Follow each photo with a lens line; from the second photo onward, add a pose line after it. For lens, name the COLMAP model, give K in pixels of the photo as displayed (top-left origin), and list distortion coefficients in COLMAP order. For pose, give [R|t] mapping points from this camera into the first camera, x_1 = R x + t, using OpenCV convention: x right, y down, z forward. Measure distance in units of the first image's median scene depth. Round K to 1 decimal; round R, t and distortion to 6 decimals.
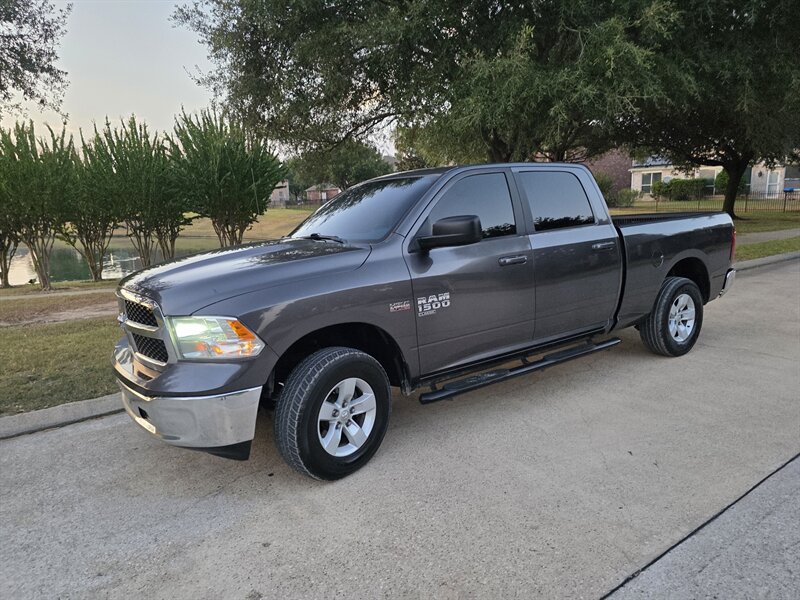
lens RADIAL K [[538.7, 0, 393.5], [0, 538.7, 302.1], [0, 0, 1]] dist [0.056192, -0.049794]
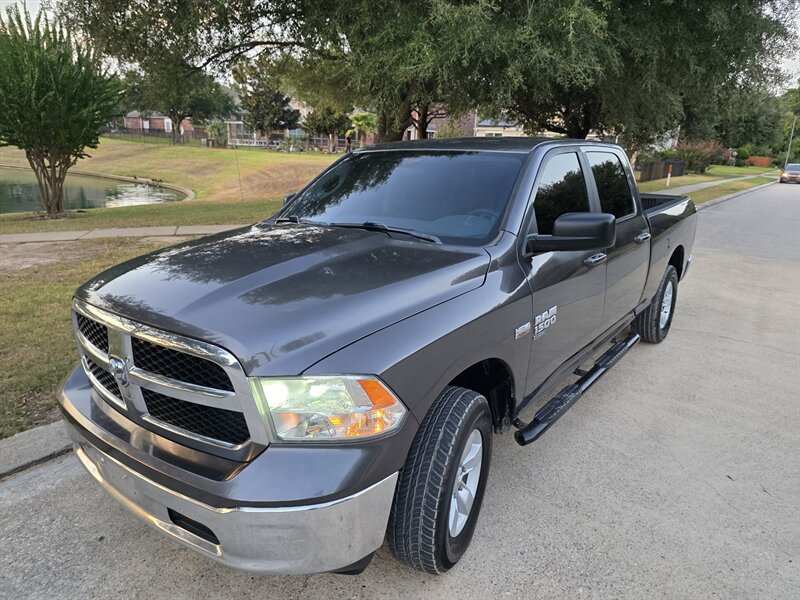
lens RADIAL K [[540.1, 0, 408.0], [0, 540.1, 295.6], [0, 0, 1]] dist [0.061547, -0.059416]
pose [[0.947751, -0.013475, 0.318726, -0.312787], [-0.014361, 0.996292, 0.084824, -0.084636], [-0.318687, -0.084969, 0.944044, 0.262094]]
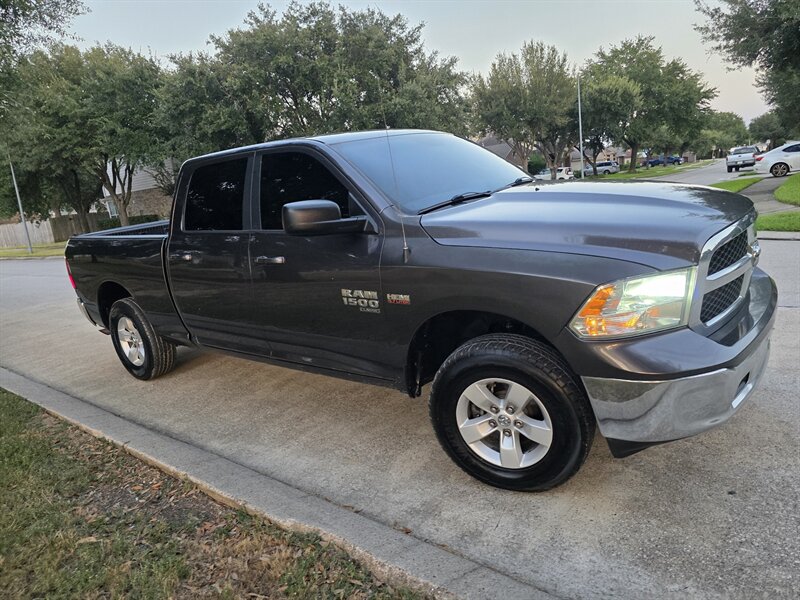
lens RADIAL K [[540.1, 0, 405.6], [0, 540.1, 291.9], [0, 0, 1]] dist [0.061547, -0.059416]
pose [[-0.279757, -0.120501, 0.952479, -0.900859], [0.295537, 0.933109, 0.204854, -0.179610], [-0.913452, 0.338802, -0.225431, 1.345998]]
